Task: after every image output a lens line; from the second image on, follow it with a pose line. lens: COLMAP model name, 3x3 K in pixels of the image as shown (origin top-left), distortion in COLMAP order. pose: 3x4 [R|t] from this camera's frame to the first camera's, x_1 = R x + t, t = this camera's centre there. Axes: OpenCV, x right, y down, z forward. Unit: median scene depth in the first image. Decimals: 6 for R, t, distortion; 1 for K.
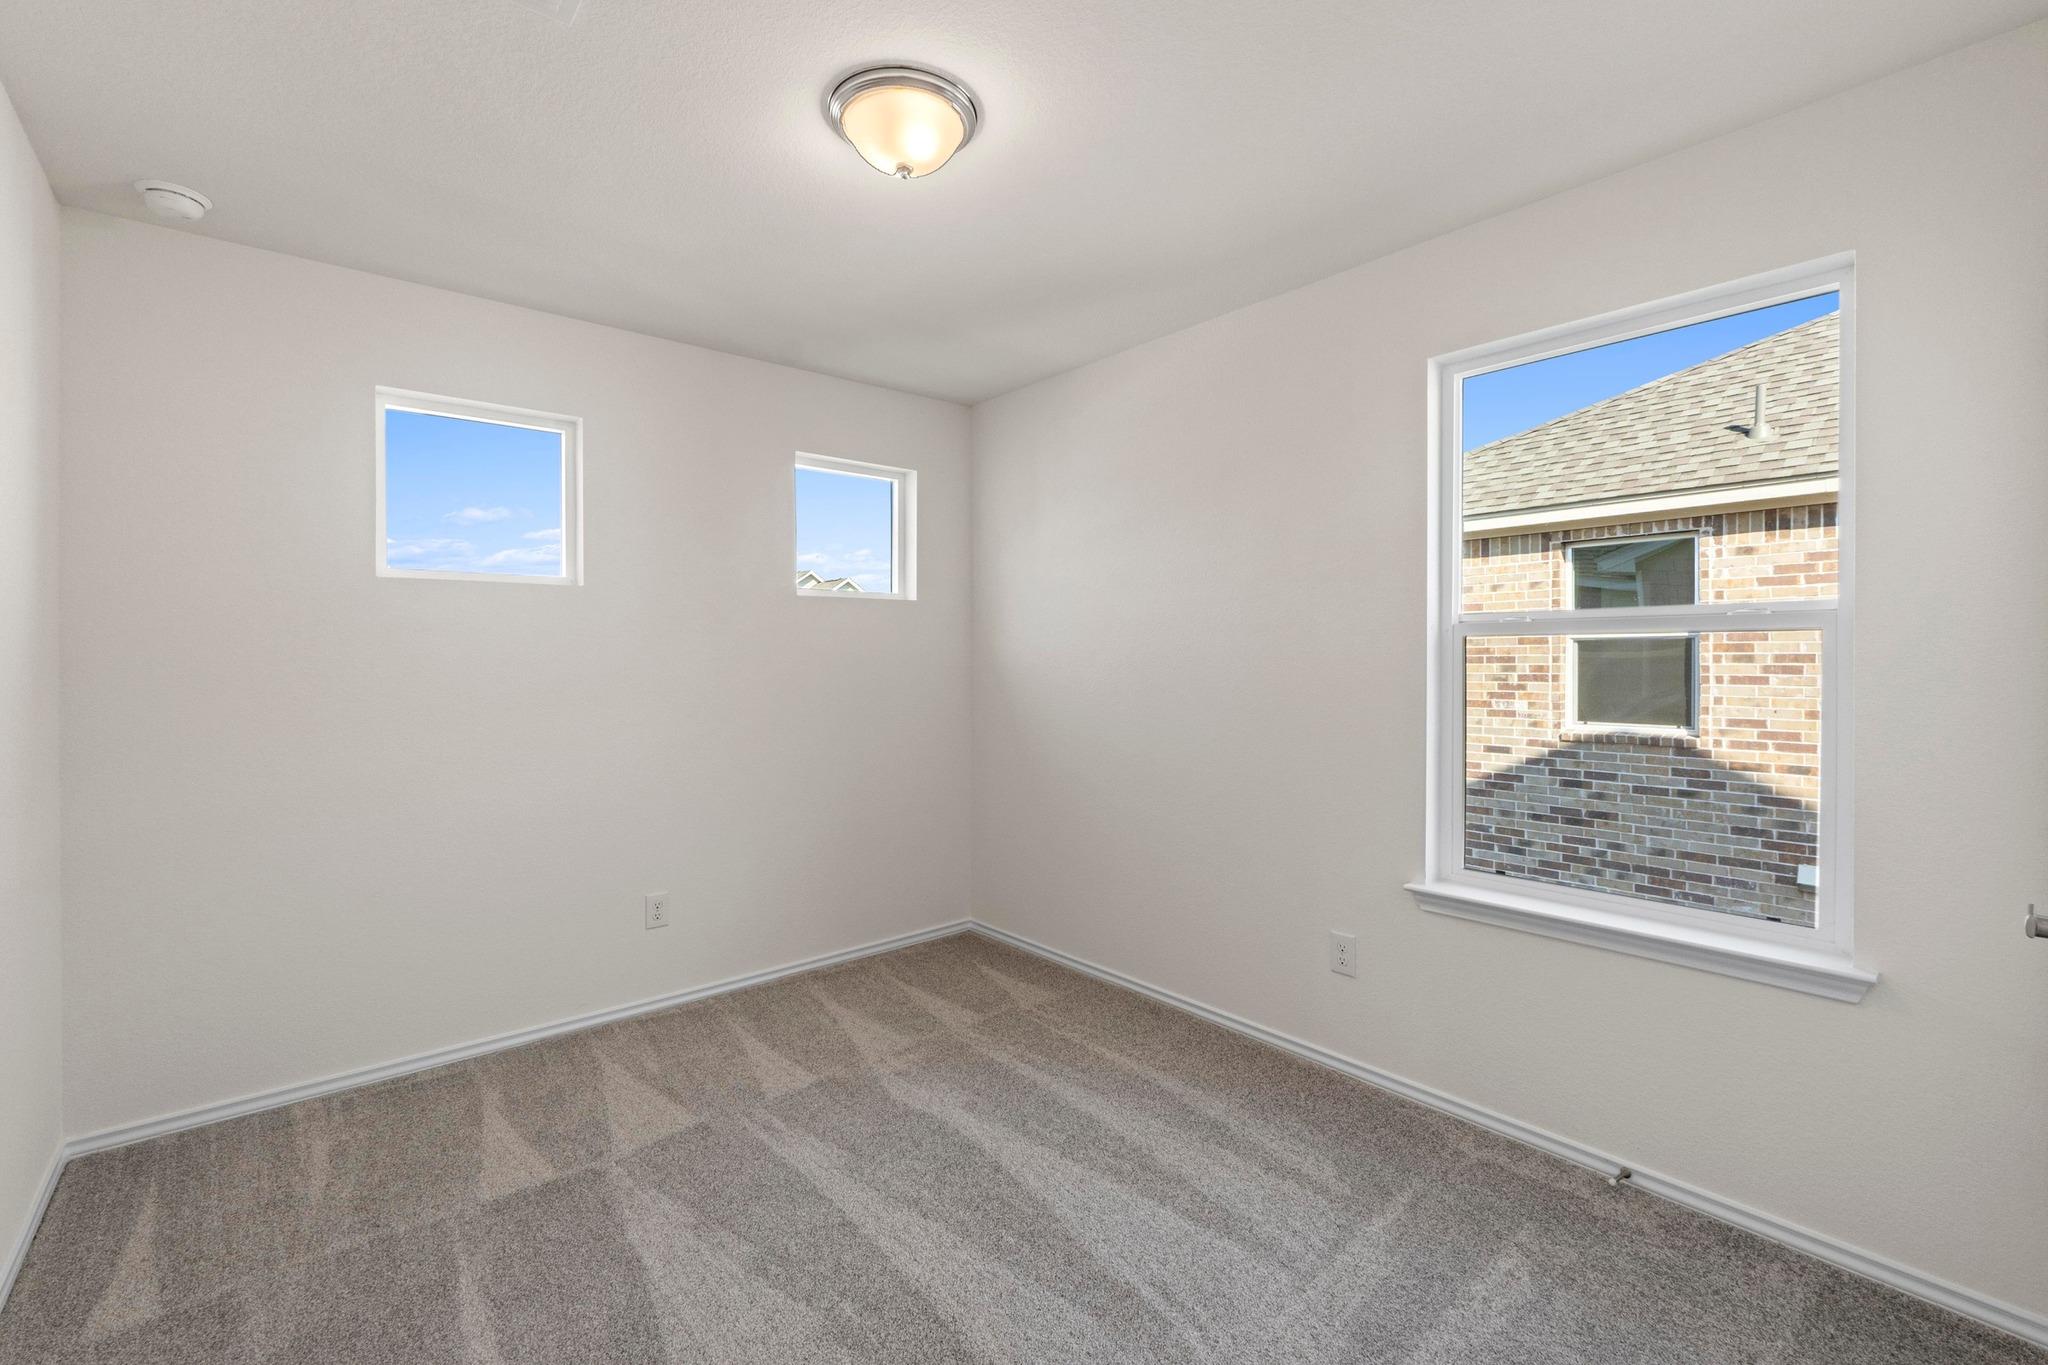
lens RADIAL K [[890.2, 0, 1024.5], [0, 890.2, 658.8], [0, 0, 1]] dist [-0.006901, -0.000297]
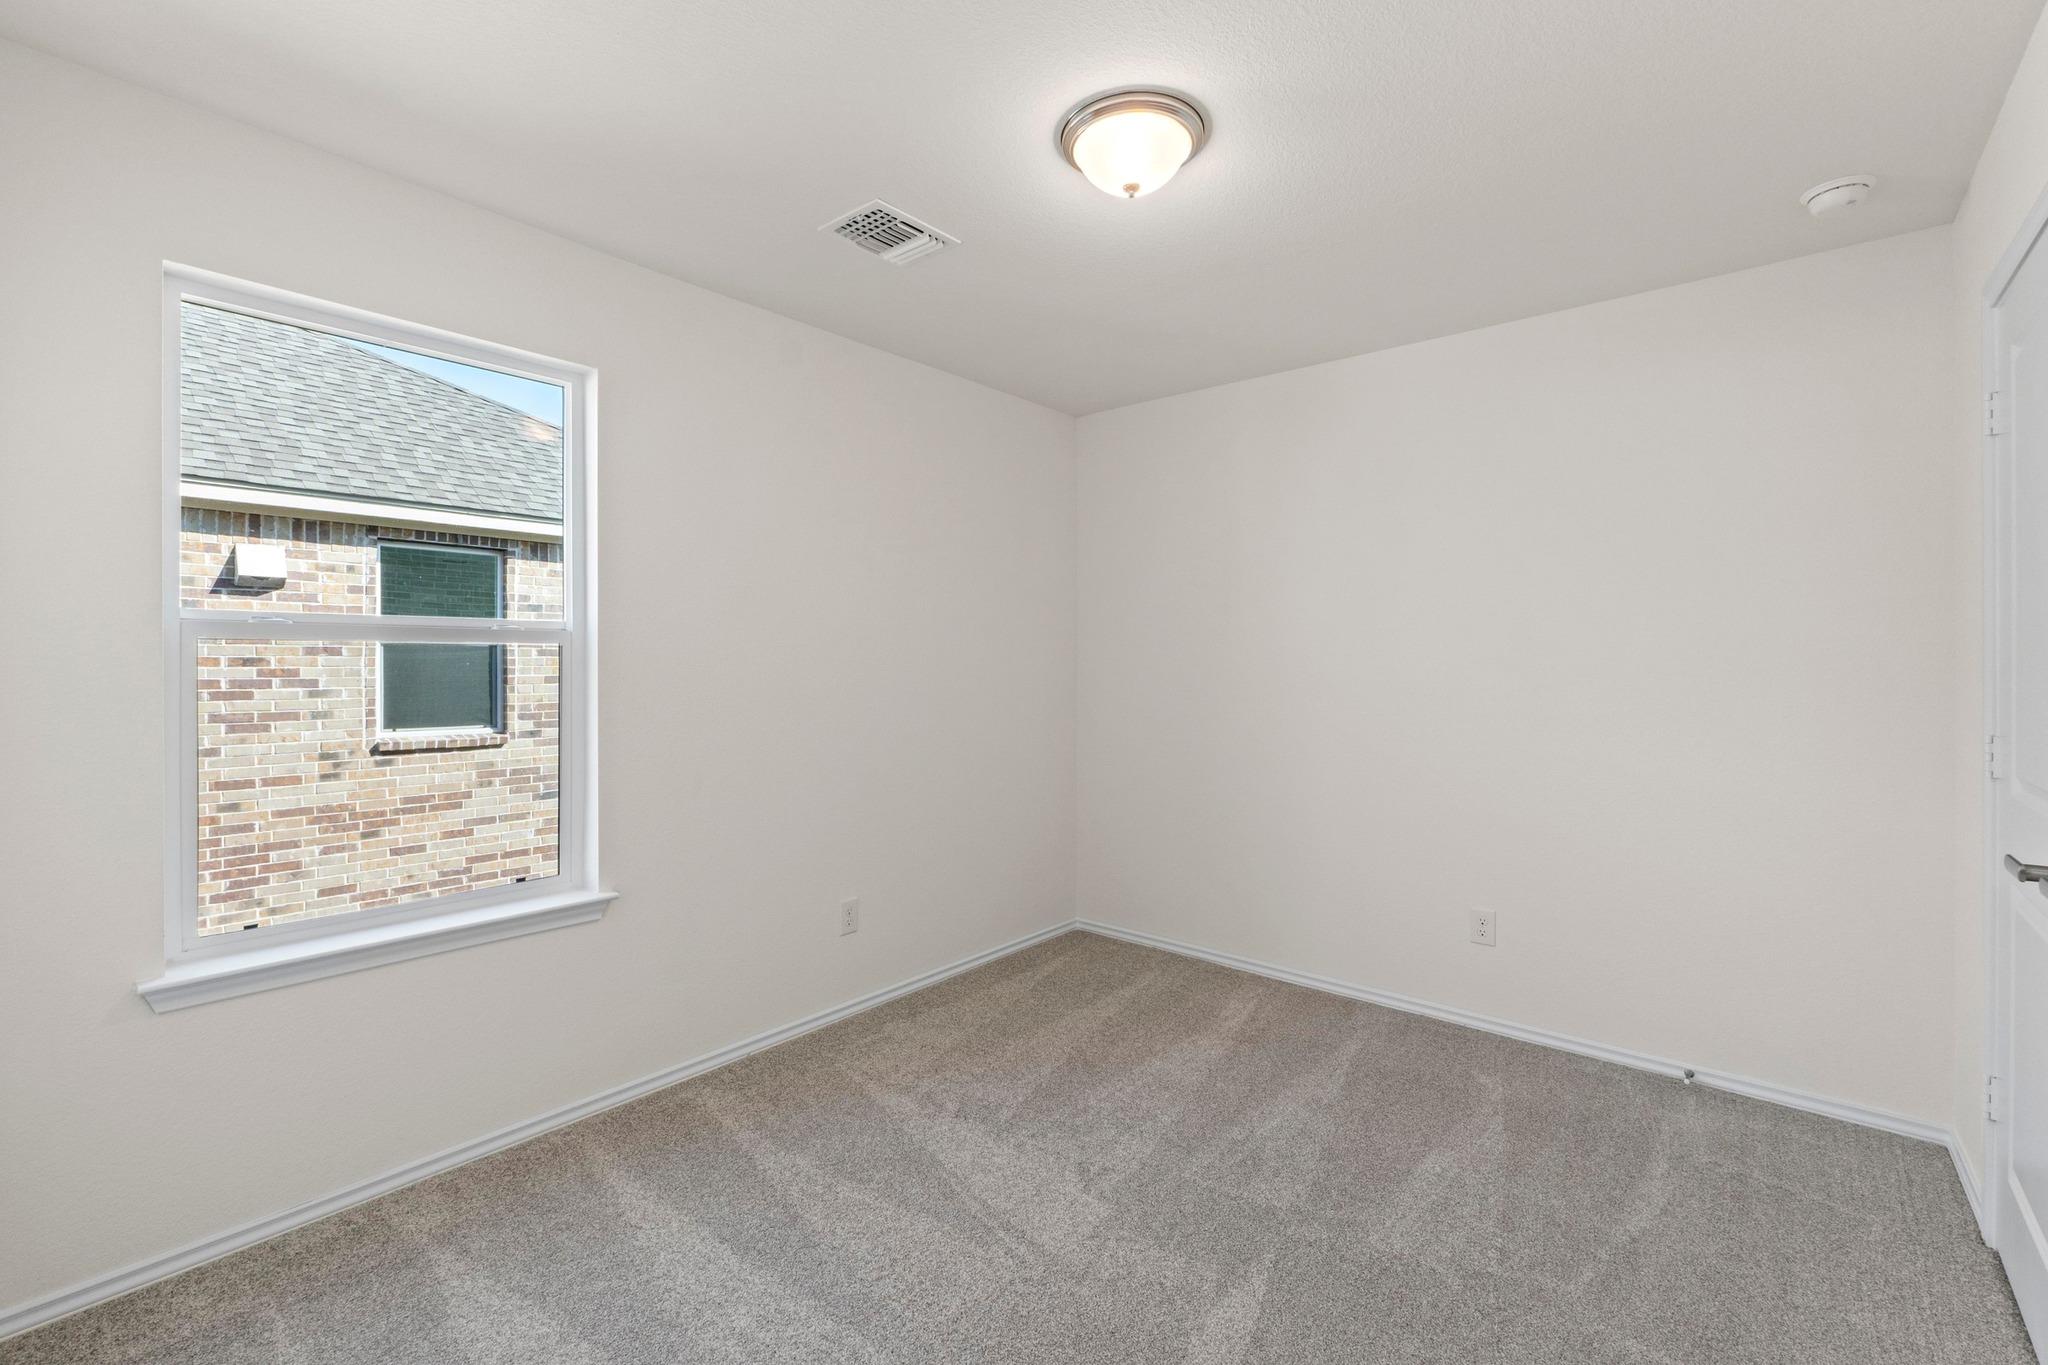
lens RADIAL K [[890.2, 0, 1024.5], [0, 890.2, 658.8], [0, 0, 1]] dist [-0.006901, -0.000297]
pose [[-0.151537, 0.003987, 0.988444, -0.448141], [-0.002097, 0.999988, -0.004355, -0.002766], [-0.988449, -0.002733, -0.151526, 0.507093]]
